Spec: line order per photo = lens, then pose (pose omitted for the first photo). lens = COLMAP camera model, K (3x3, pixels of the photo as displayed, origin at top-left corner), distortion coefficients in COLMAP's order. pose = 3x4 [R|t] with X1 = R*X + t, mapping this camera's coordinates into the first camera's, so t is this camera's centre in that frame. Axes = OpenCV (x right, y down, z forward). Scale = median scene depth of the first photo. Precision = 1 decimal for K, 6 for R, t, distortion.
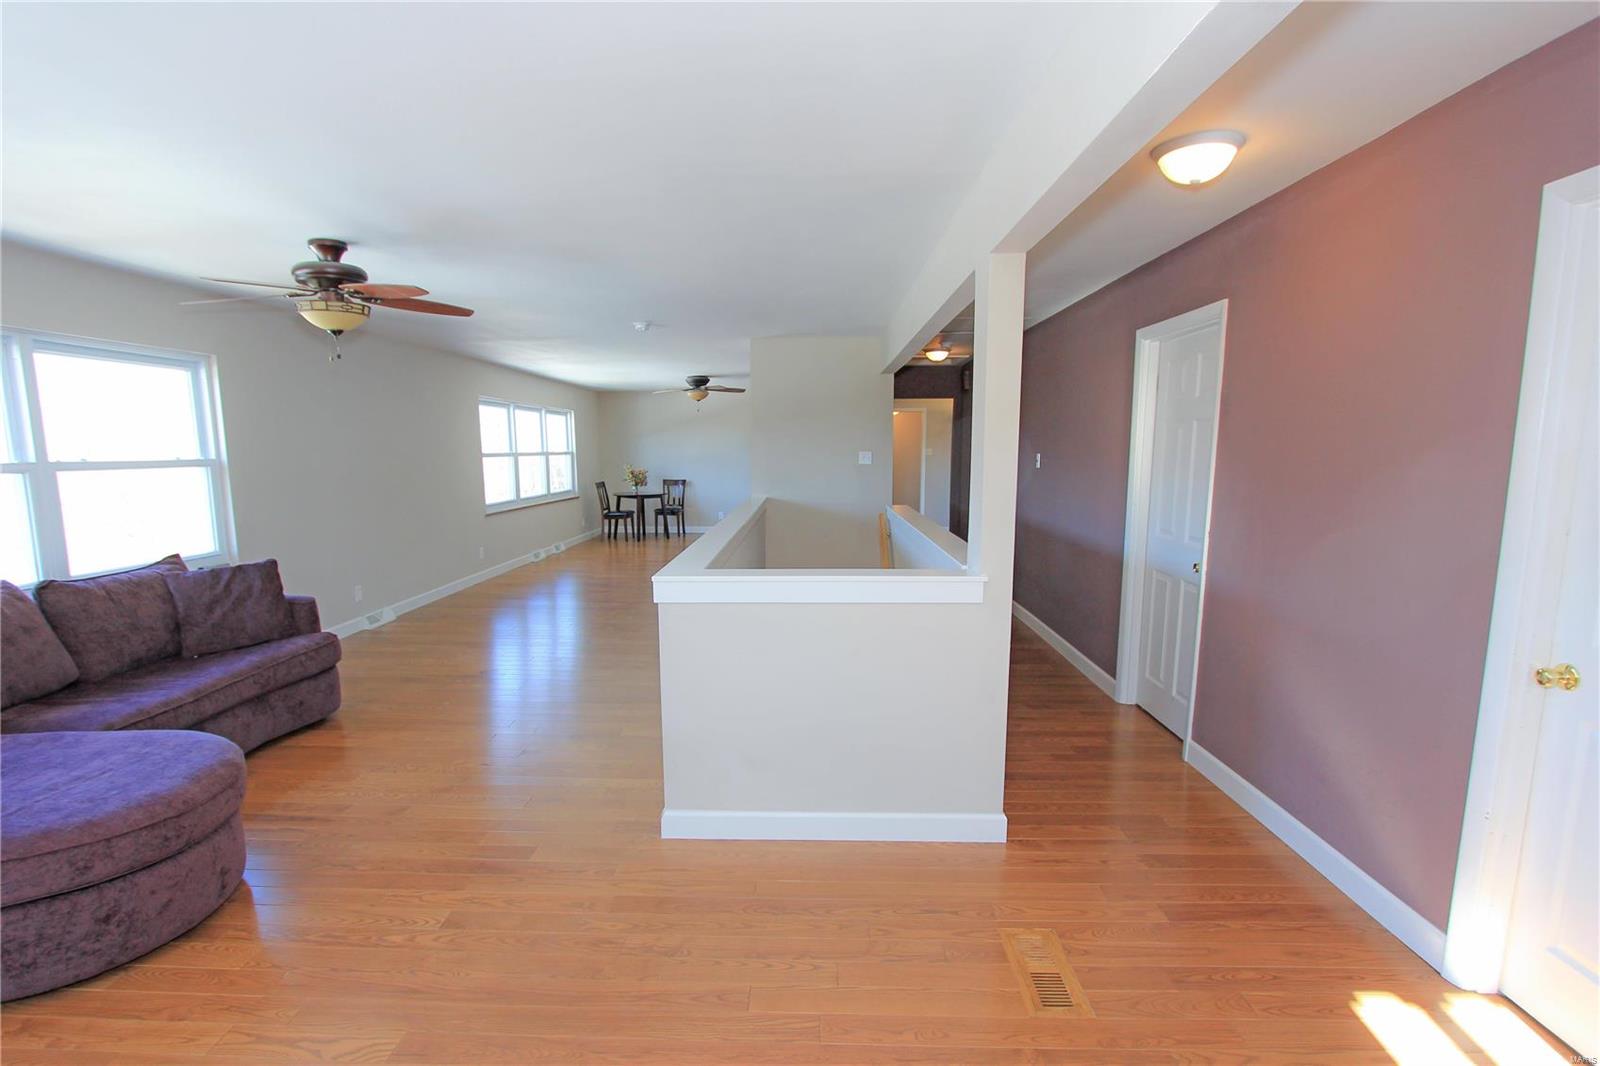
lens RADIAL K [[767.5, 0, 775.9], [0, 767.5, 544.0], [0, 0, 1]] dist [0.003485, -0.002799]
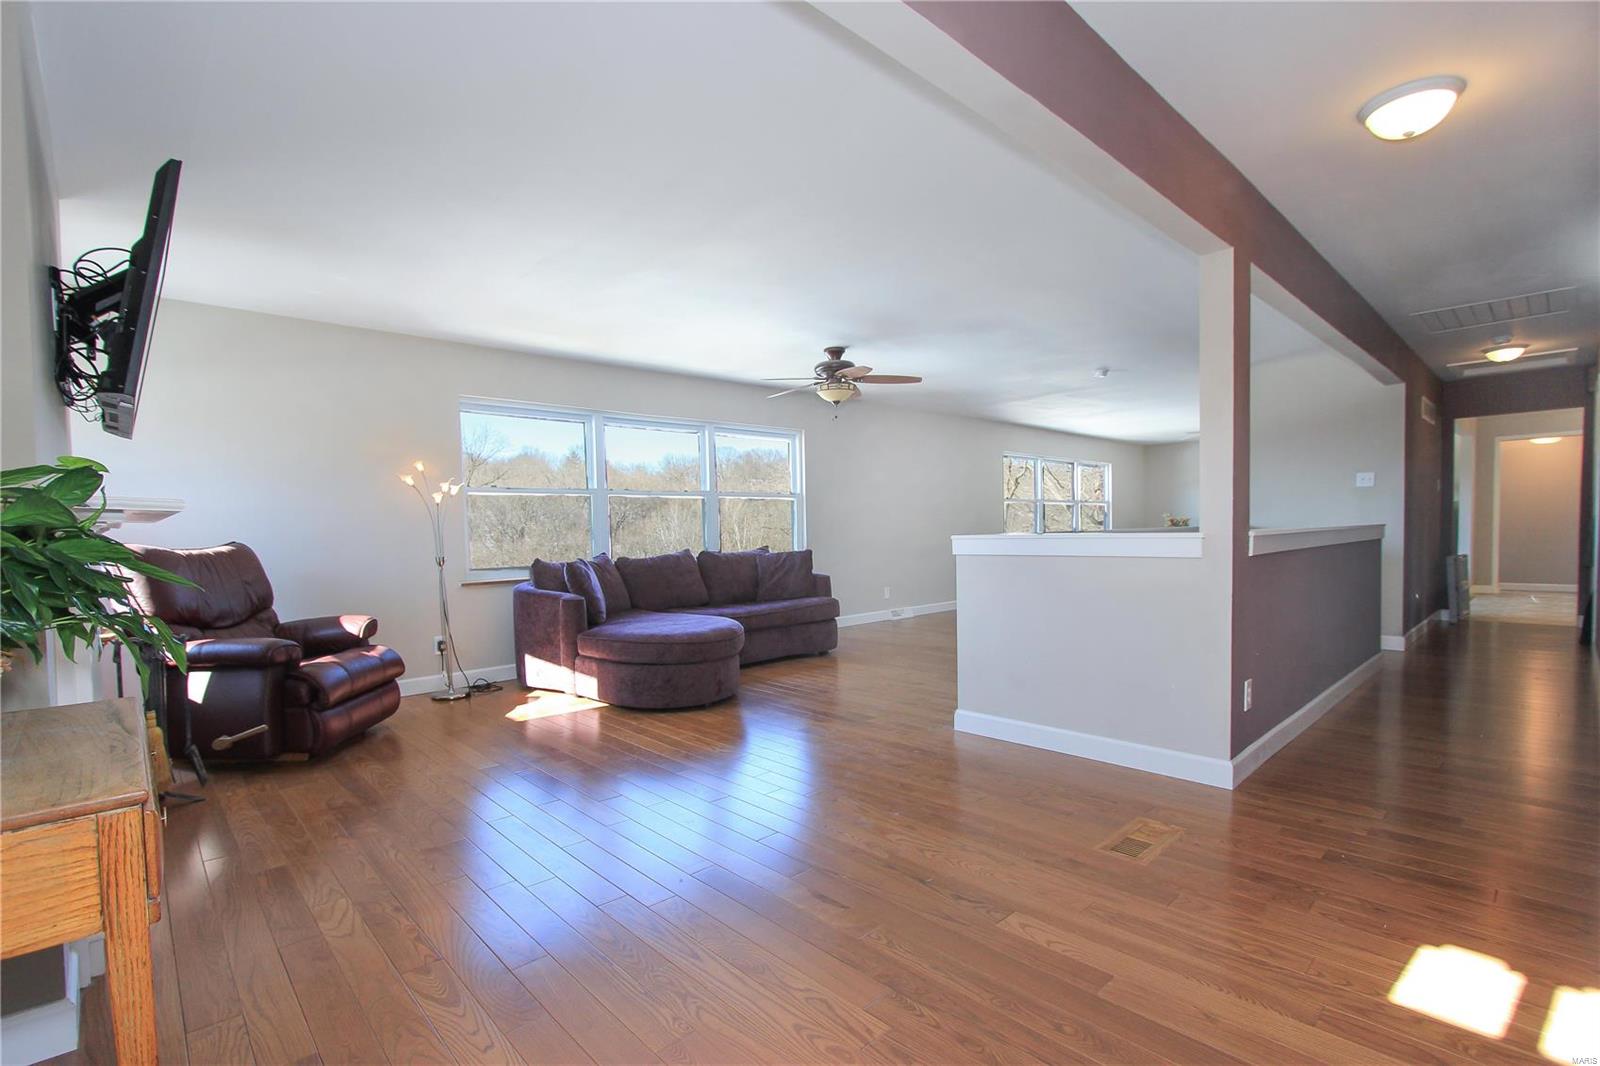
lens RADIAL K [[730.4, 0, 786.2], [0, 730.4, 539.3], [0, 0, 1]] dist [-0.019872, 0.002649]
pose [[0.715326, 0.006366, -0.698762, 0.425799], [-0.075149, 0.994860, -0.067866, 0.121832], [0.694738, 0.101057, 0.712128, -0.131600]]
